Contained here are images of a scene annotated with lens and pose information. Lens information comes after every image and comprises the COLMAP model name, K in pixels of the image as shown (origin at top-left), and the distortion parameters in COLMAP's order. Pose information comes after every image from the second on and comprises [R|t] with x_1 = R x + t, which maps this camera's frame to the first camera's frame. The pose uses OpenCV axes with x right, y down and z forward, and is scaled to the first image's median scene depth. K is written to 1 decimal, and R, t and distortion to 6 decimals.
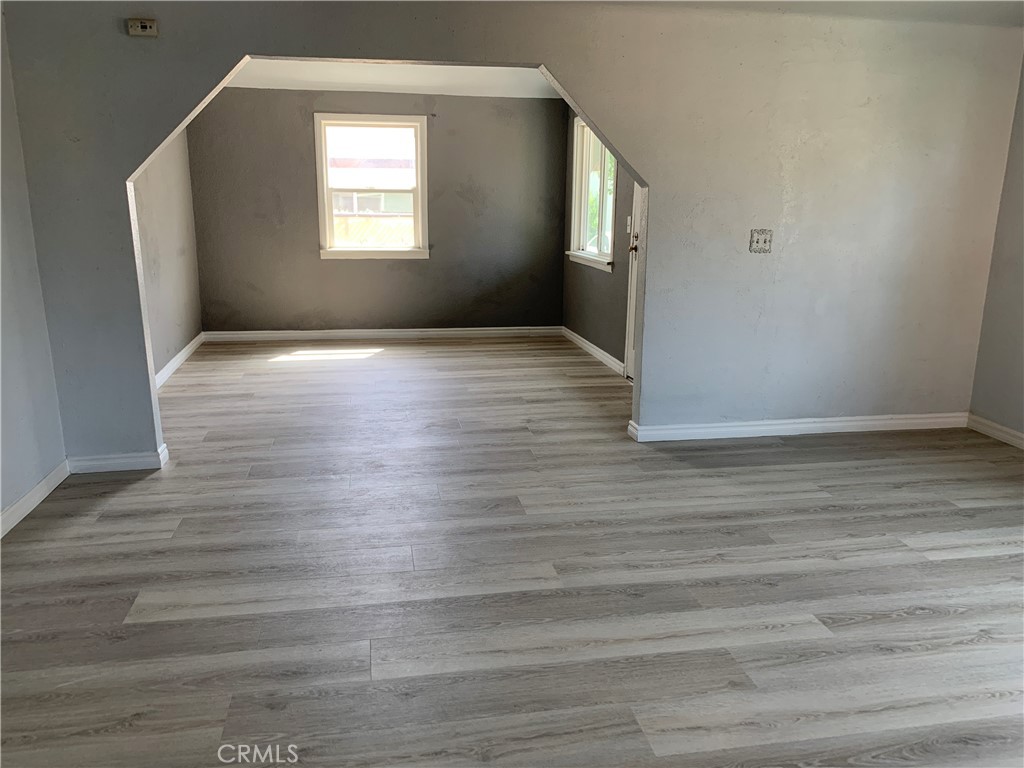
lens RADIAL K [[777.0, 0, 509.9], [0, 777.0, 381.8], [0, 0, 1]] dist [0.030878, -0.038435]
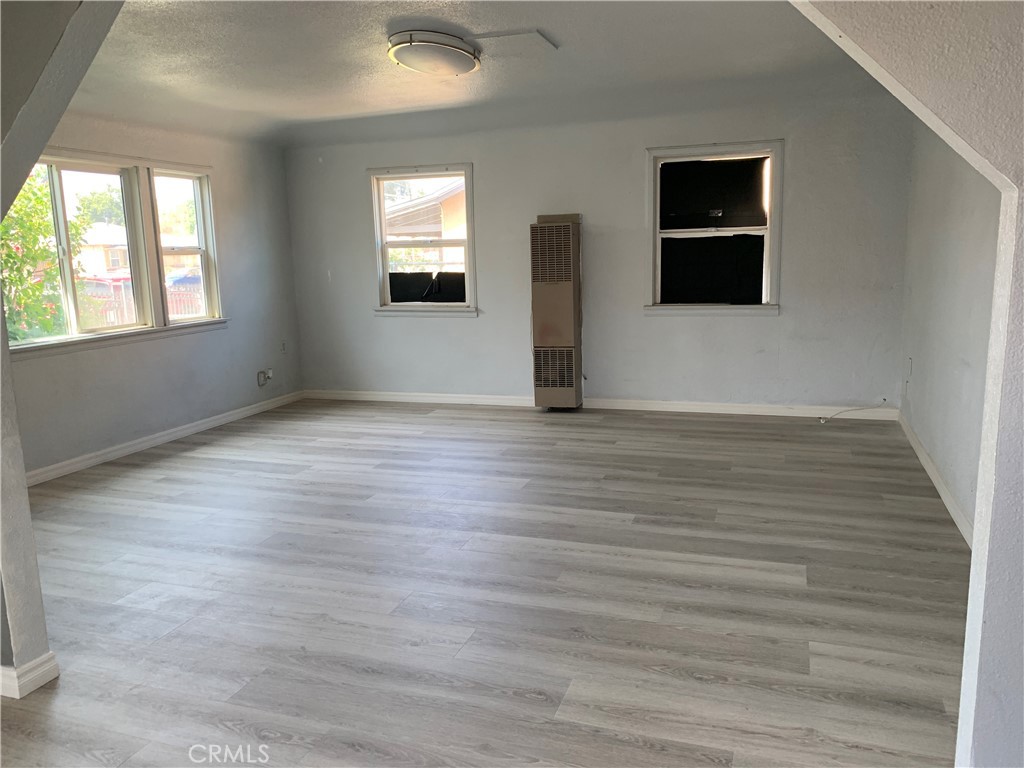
lens RADIAL K [[777.0, 0, 511.9], [0, 777.0, 378.5], [0, 0, 1]] dist [0.030878, -0.038435]
pose [[-0.866094, -0.063624, 0.495816, -0.446956], [0.138357, 0.922607, 0.360073, -0.320743], [-0.480353, 0.380457, -0.790262, 1.368725]]
